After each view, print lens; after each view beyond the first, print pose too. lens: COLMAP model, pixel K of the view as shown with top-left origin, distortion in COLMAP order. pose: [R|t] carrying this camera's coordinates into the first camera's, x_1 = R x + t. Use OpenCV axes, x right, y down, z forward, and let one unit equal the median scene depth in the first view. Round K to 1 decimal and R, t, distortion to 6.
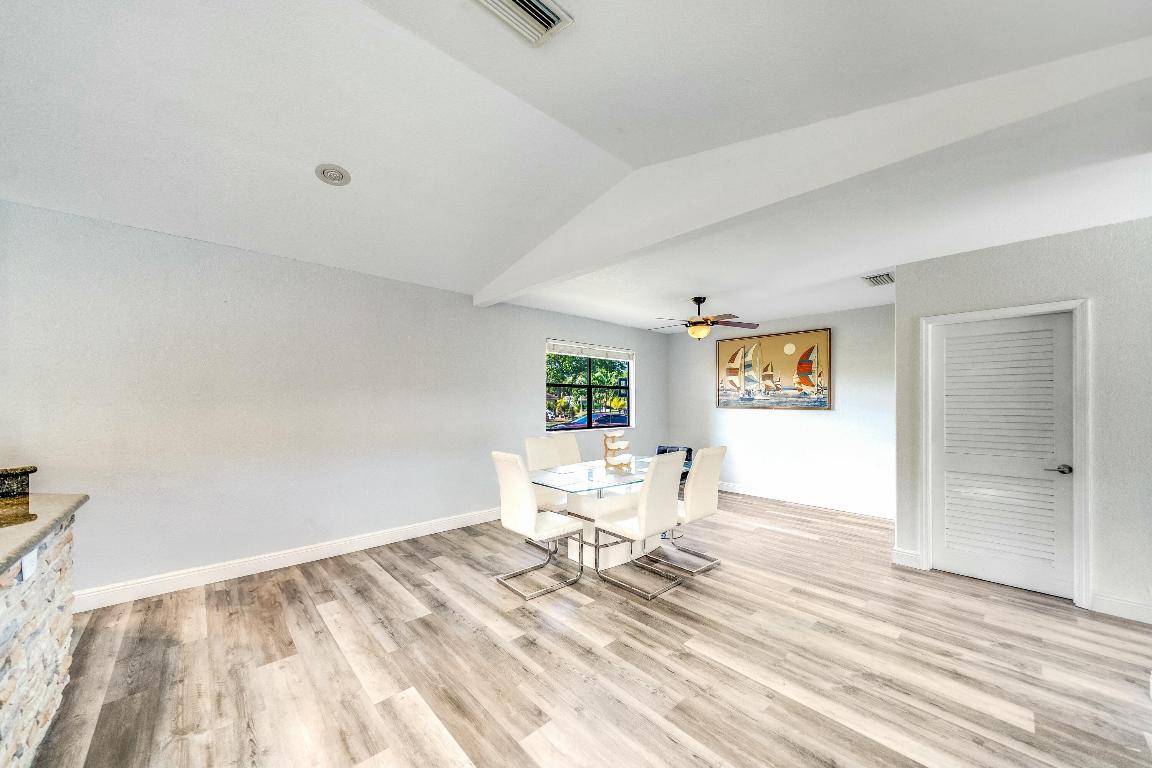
lens RADIAL K [[412.2, 0, 575.2], [0, 412.2, 400.2], [0, 0, 1]] dist [-0.001251, -0.000131]
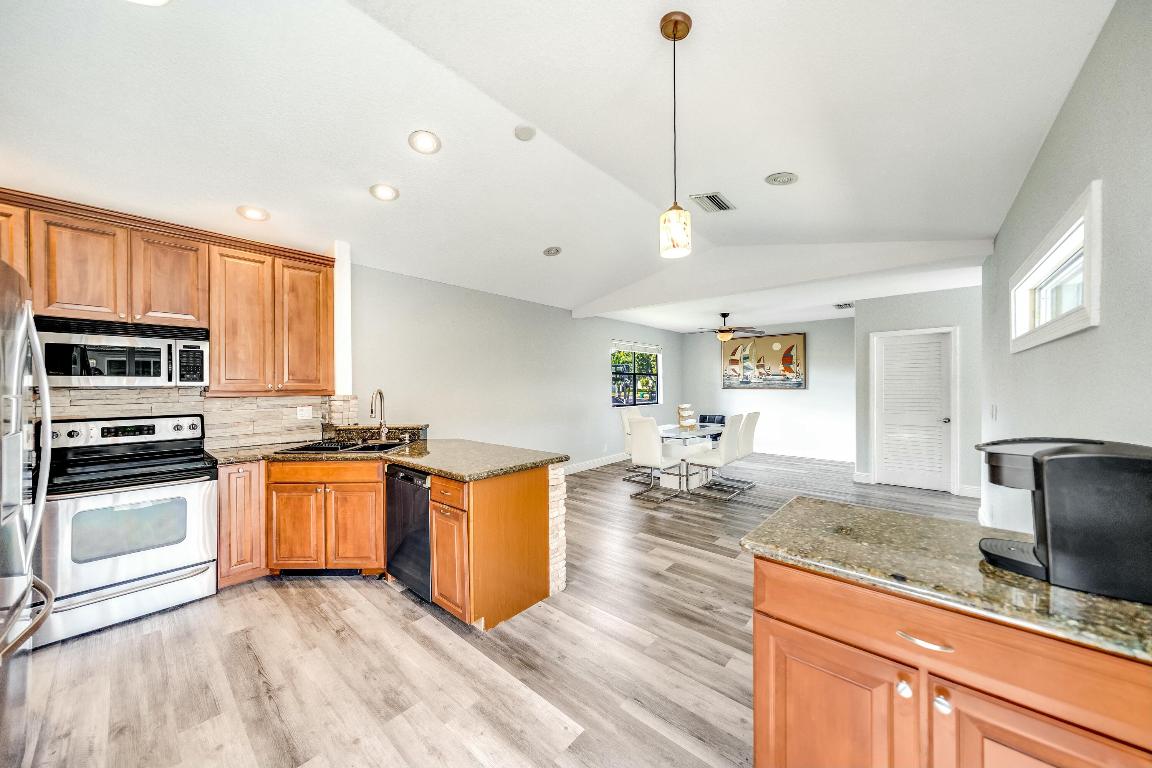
lens RADIAL K [[398.6, 0, 574.0], [0, 398.6, 387.2], [0, 0, 1]] dist [-0.001276, -0.000020]
pose [[0.994923, -0.011312, 0.100004, -0.411708], [0.010459, 0.999904, 0.009052, -0.005606], [-0.100097, -0.007960, 0.994946, -0.387404]]
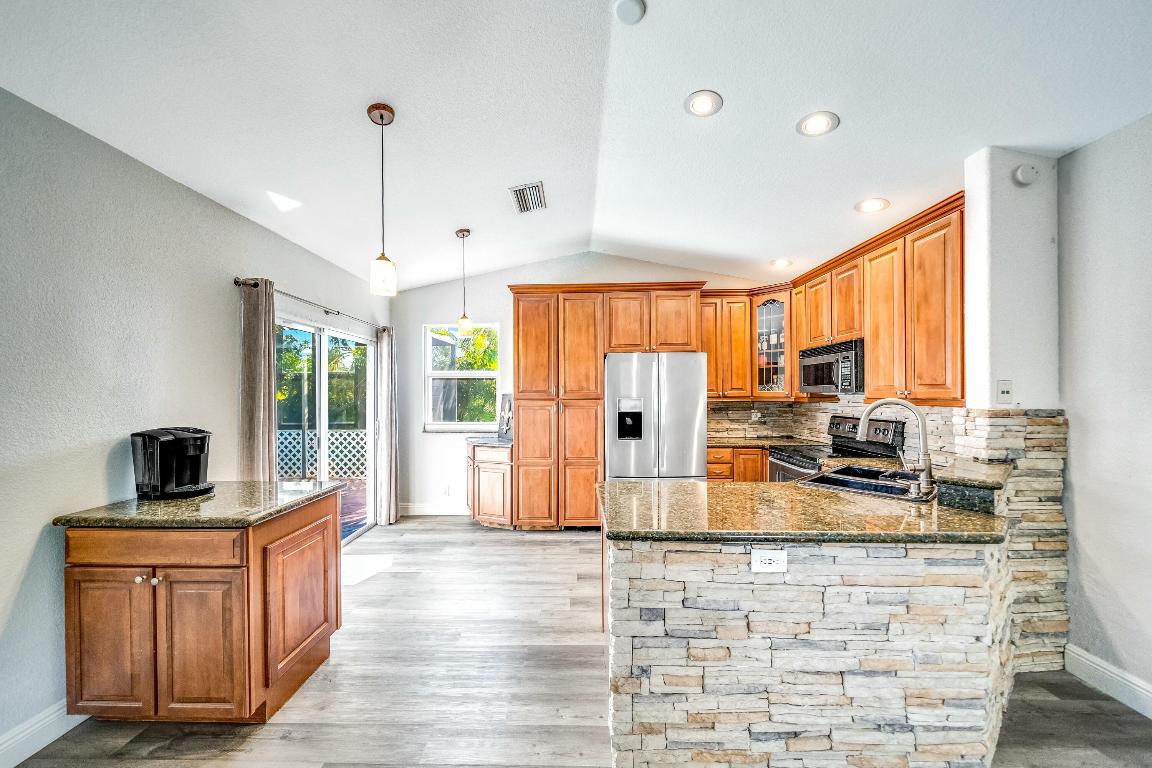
lens RADIAL K [[401.3, 0, 570.2], [0, 401.3, 394.3], [0, 0, 1]] dist [-0.001376, 0.000146]
pose [[-0.695152, 0.000253, -0.718863, -0.093631], [0.007515, 0.999948, -0.006914, -0.003879], [0.718824, -0.010208, -0.695117, 0.455665]]
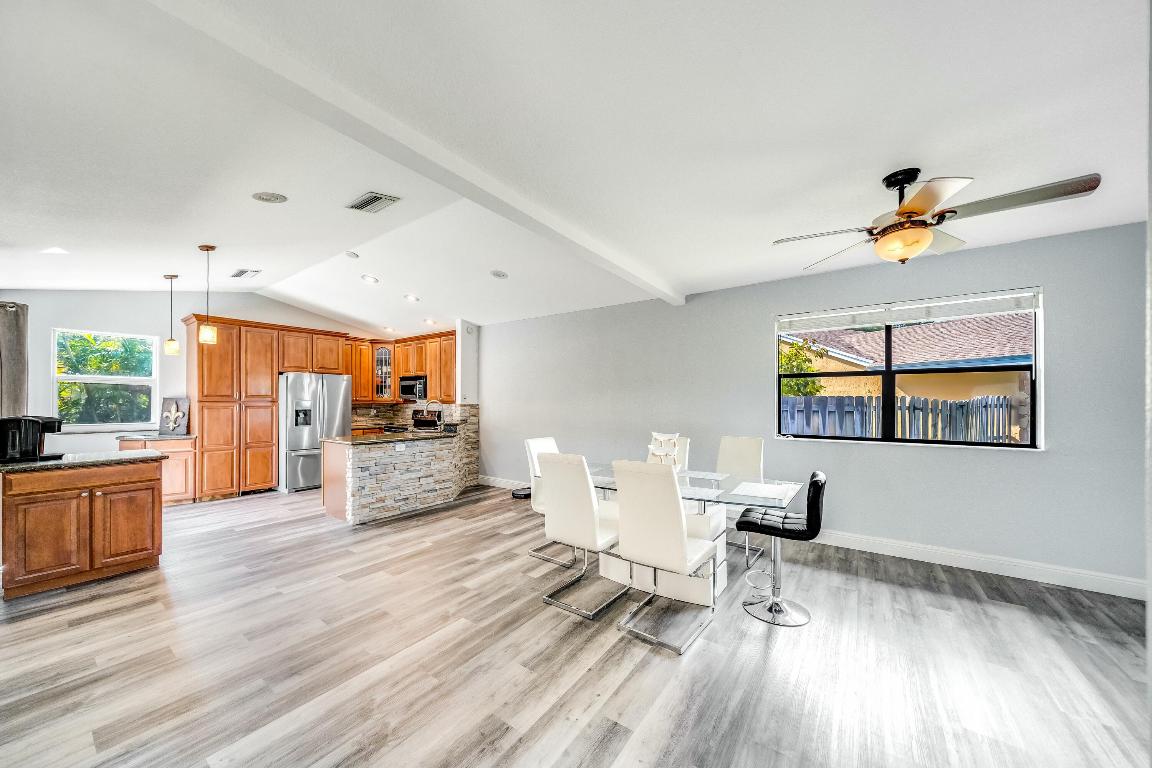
lens RADIAL K [[405.0, 0, 567.2], [0, 405.0, 401.9], [0, 0, 1]] dist [0.000527, 0.000050]
pose [[0.186335, -0.002096, -0.982484, 0.754310], [0.007102, 0.999974, -0.000786, 0.010765], [0.982461, -0.006832, 0.186345, 0.589605]]
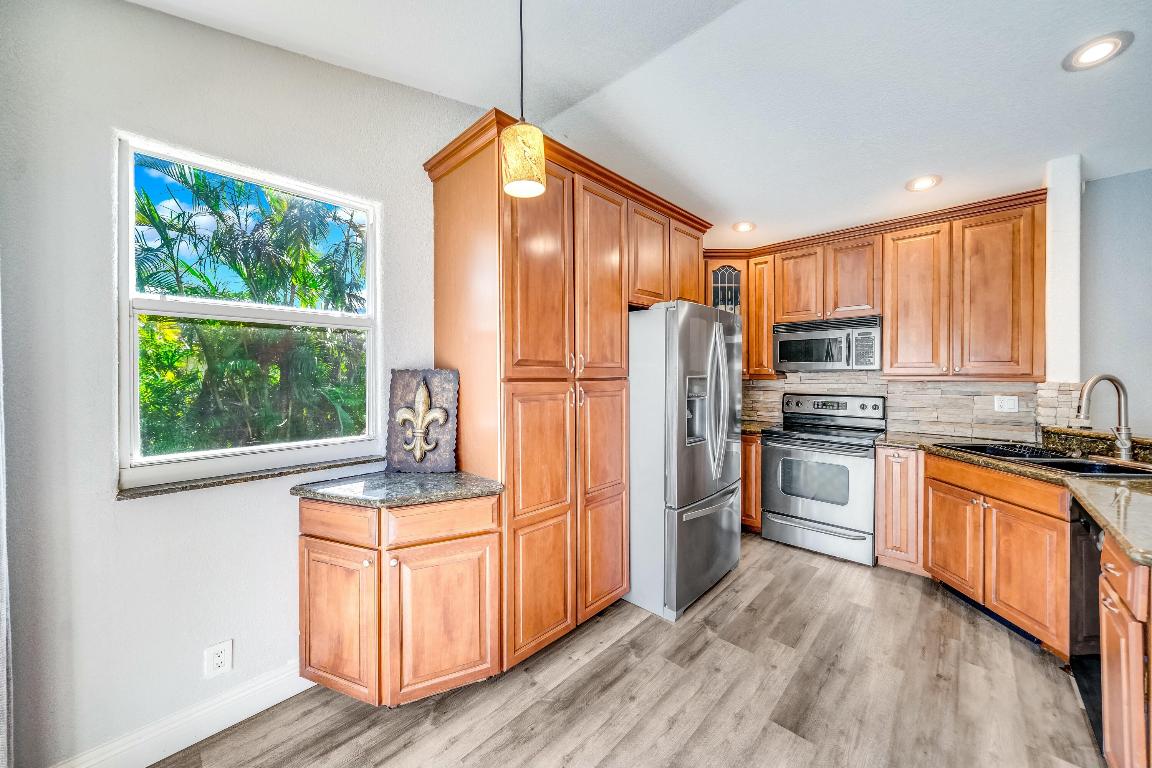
lens RADIAL K [[410.5, 0, 568.2], [0, 410.5, 374.8], [0, 0, 1]] dist [0.000677, 0.000016]
pose [[0.047489, 0.001647, -0.998870, -0.257940], [0.009021, 0.999957, 0.002077, -0.005307], [0.998831, -0.009110, 0.047472, -0.246280]]
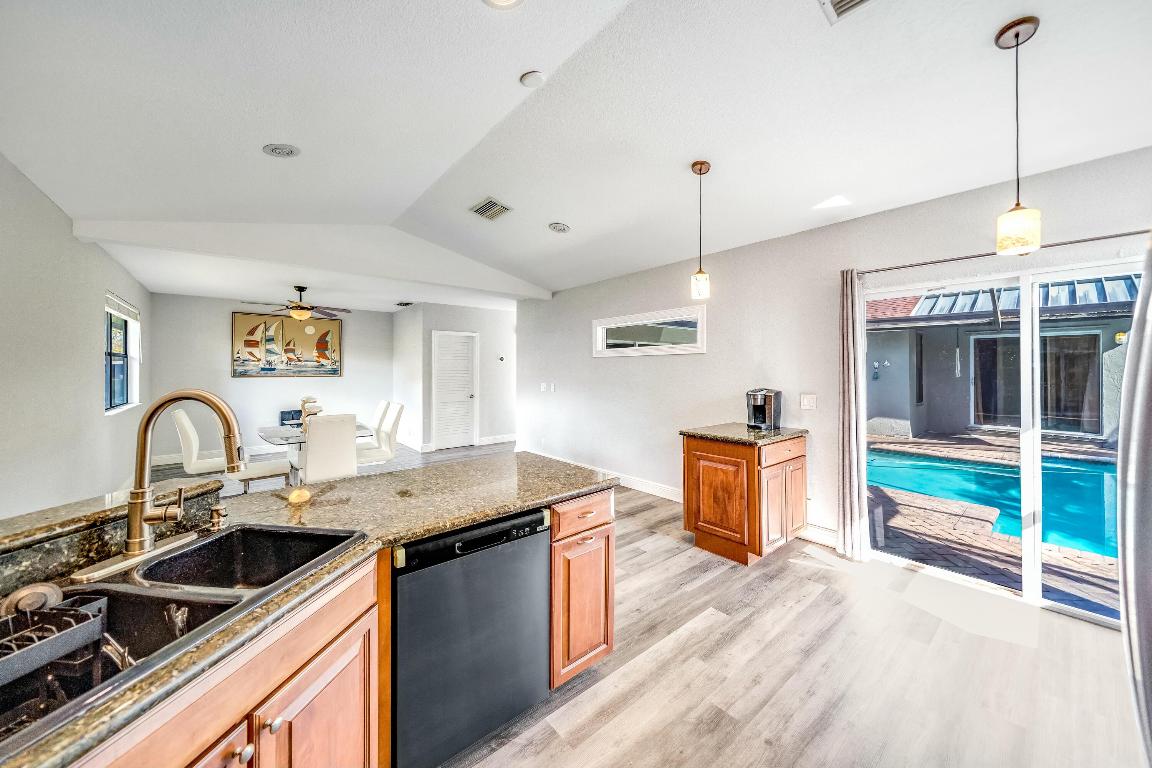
lens RADIAL K [[409.4, 0, 571.2], [0, 409.4, 366.6], [0, 0, 1]] dist [0.000293, 0.000011]
pose [[0.056735, 0.000103, 0.998389, -0.949587], [-0.001294, 0.999999, -0.000029, -0.014306], [-0.998388, -0.001290, 0.056735, 0.146365]]
